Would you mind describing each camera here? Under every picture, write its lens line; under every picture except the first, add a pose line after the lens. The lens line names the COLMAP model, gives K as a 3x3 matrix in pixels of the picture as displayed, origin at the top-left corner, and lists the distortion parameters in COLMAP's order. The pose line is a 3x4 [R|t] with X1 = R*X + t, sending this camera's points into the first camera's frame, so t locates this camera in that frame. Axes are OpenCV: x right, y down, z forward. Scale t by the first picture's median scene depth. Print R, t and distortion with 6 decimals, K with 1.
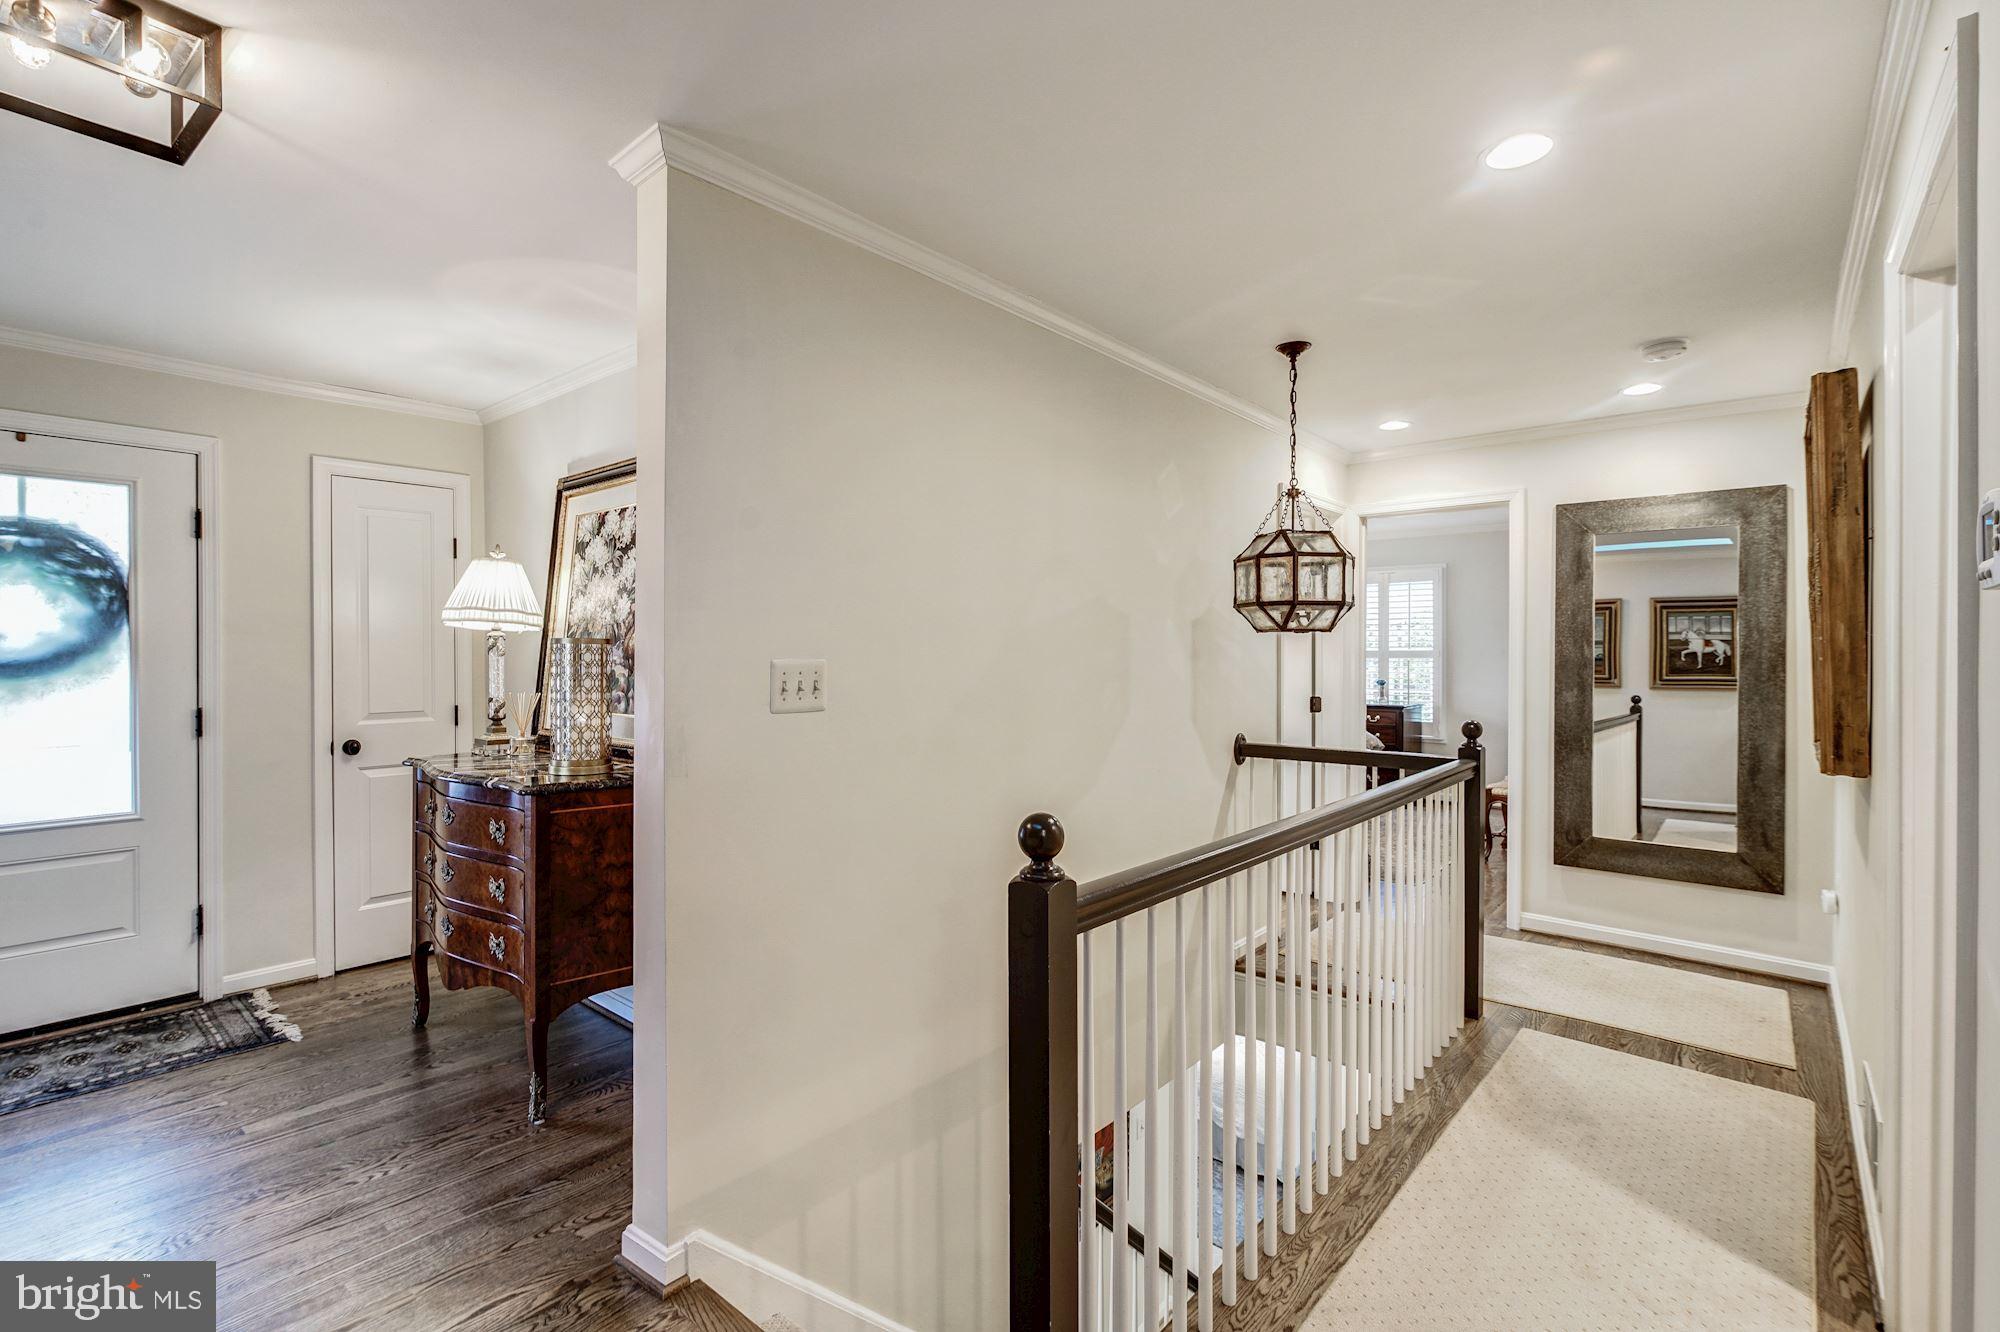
lens RADIAL K [[914.0, 0, 993.3], [0, 914.0, 664.5], [0, 0, 1]] dist [-0.001905, -0.000638]
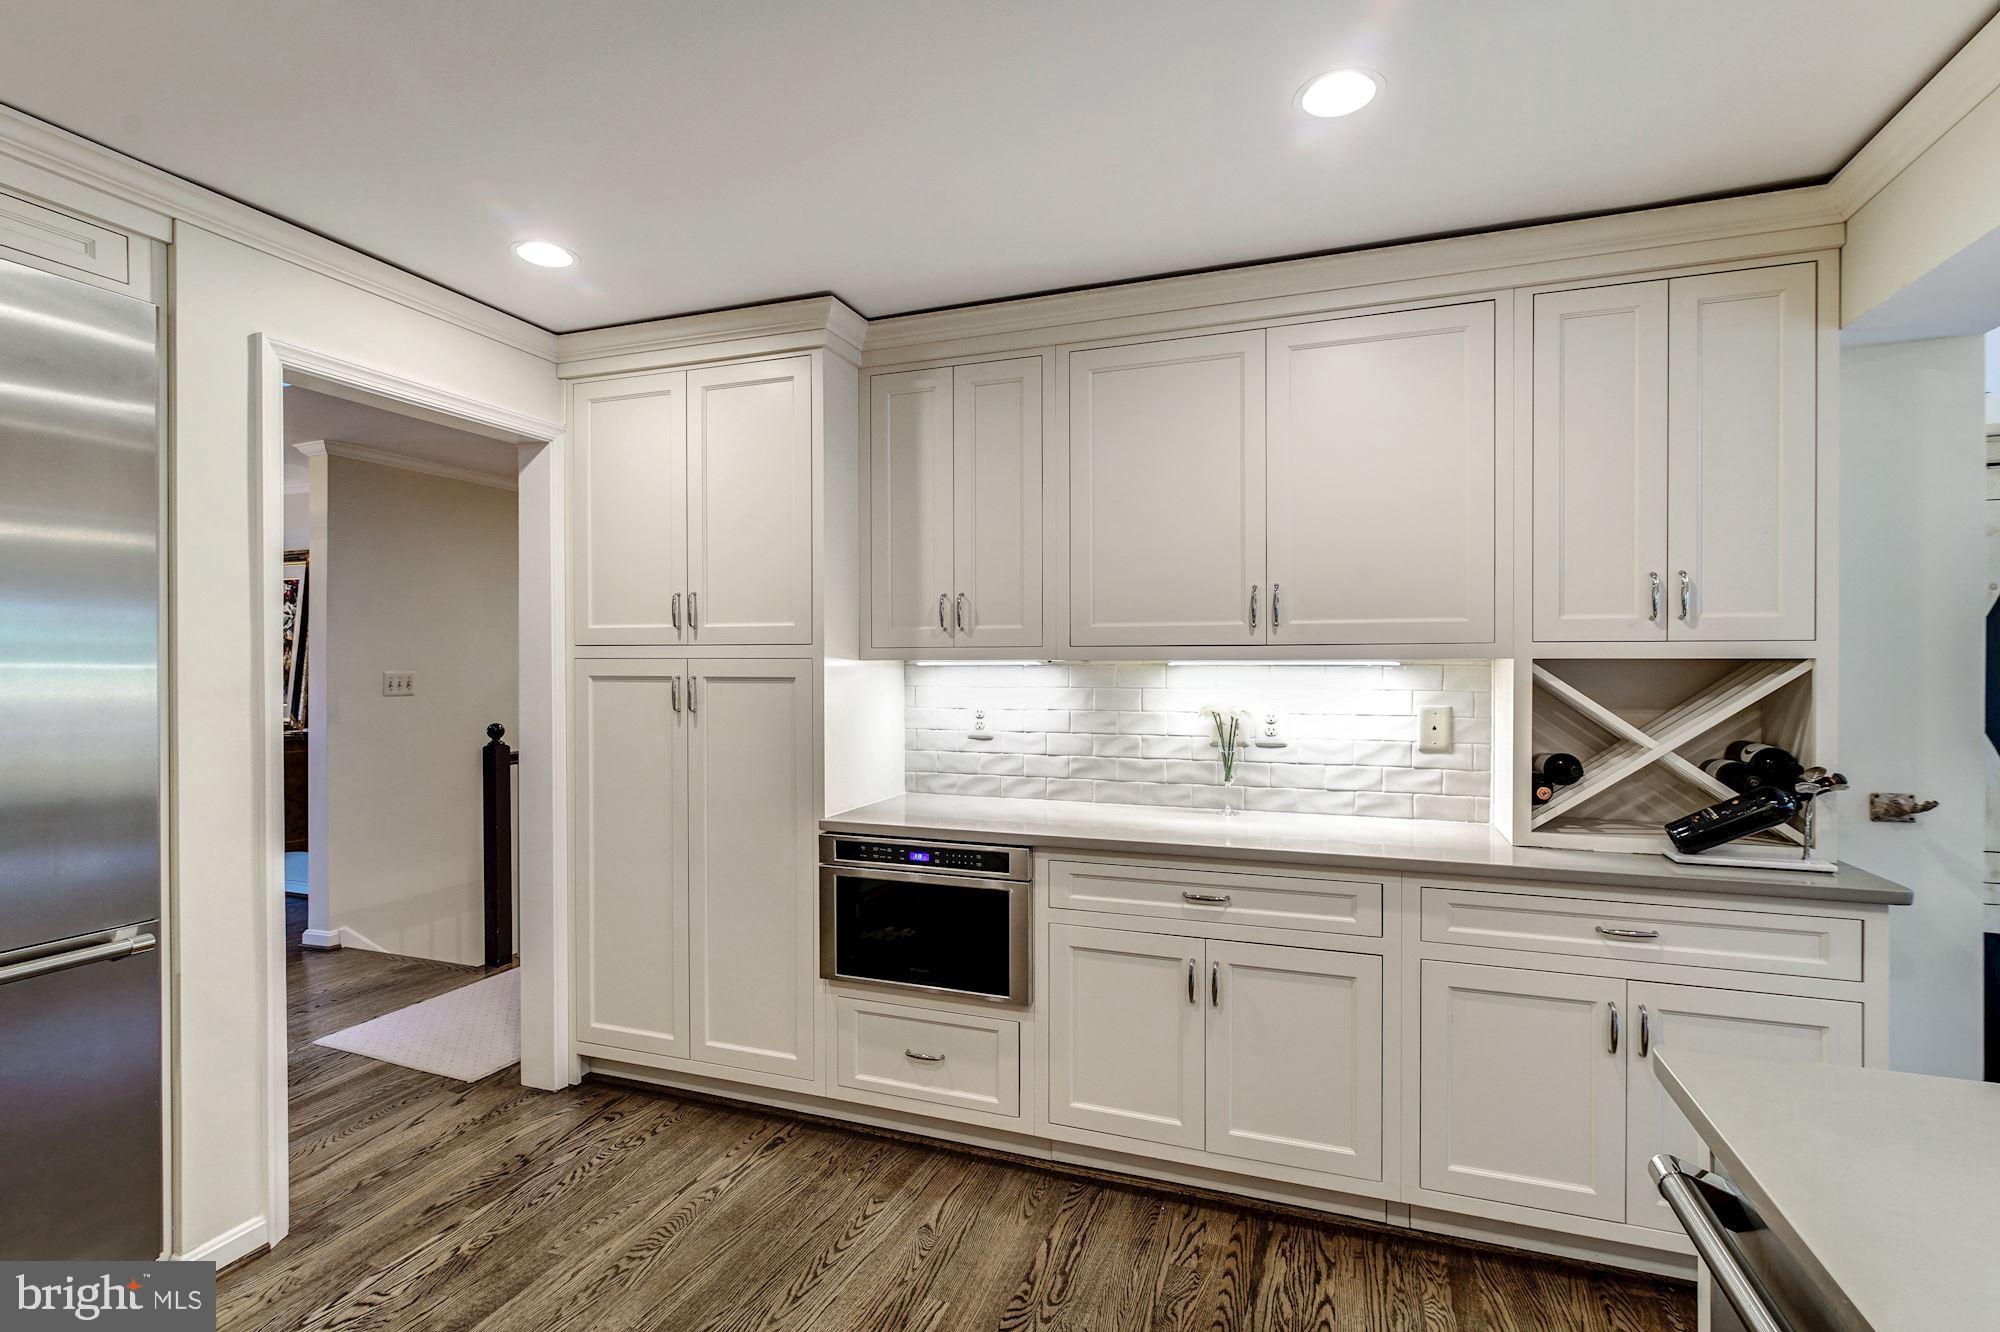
lens RADIAL K [[914.0, 0, 993.3], [0, 914.0, 664.5], [0, 0, 1]] dist [-0.001905, -0.000638]
pose [[0.939818, -0.004263, 0.341648, 0.251353], [0.003595, 0.999990, 0.002588, -0.014828], [-0.341656, -0.001204, 0.939824, -1.021262]]
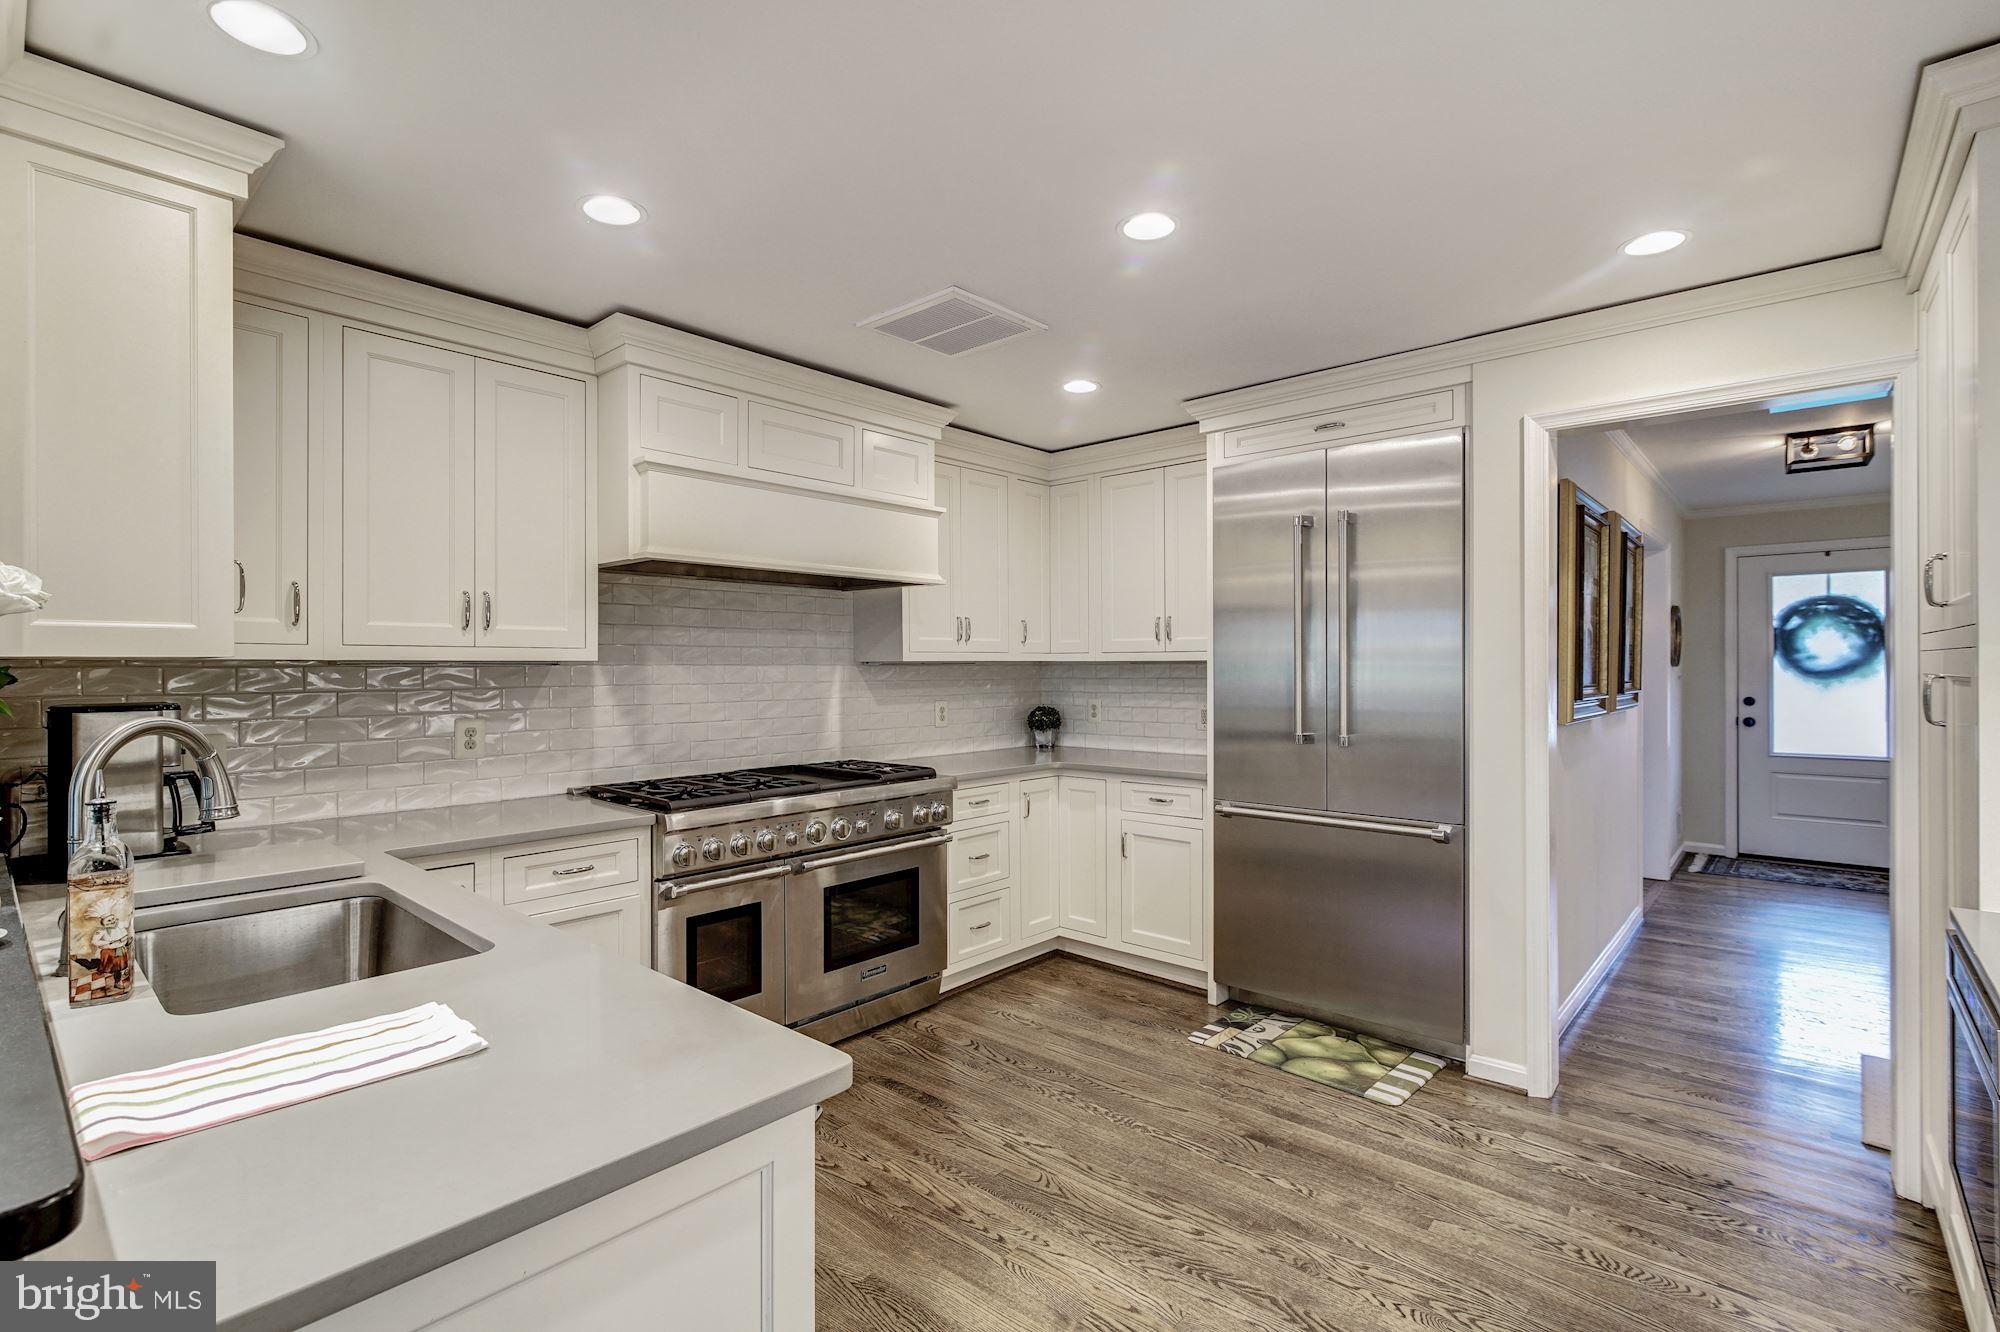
lens RADIAL K [[914.0, 0, 993.3], [0, 914.0, 664.5], [0, 0, 1]] dist [-0.001905, -0.000638]
pose [[-0.022870, -0.003415, -0.999733, 0.894479], [-0.001241, 0.999993, -0.003388, -0.006078], [0.999738, 0.001163, -0.022874, -0.715324]]
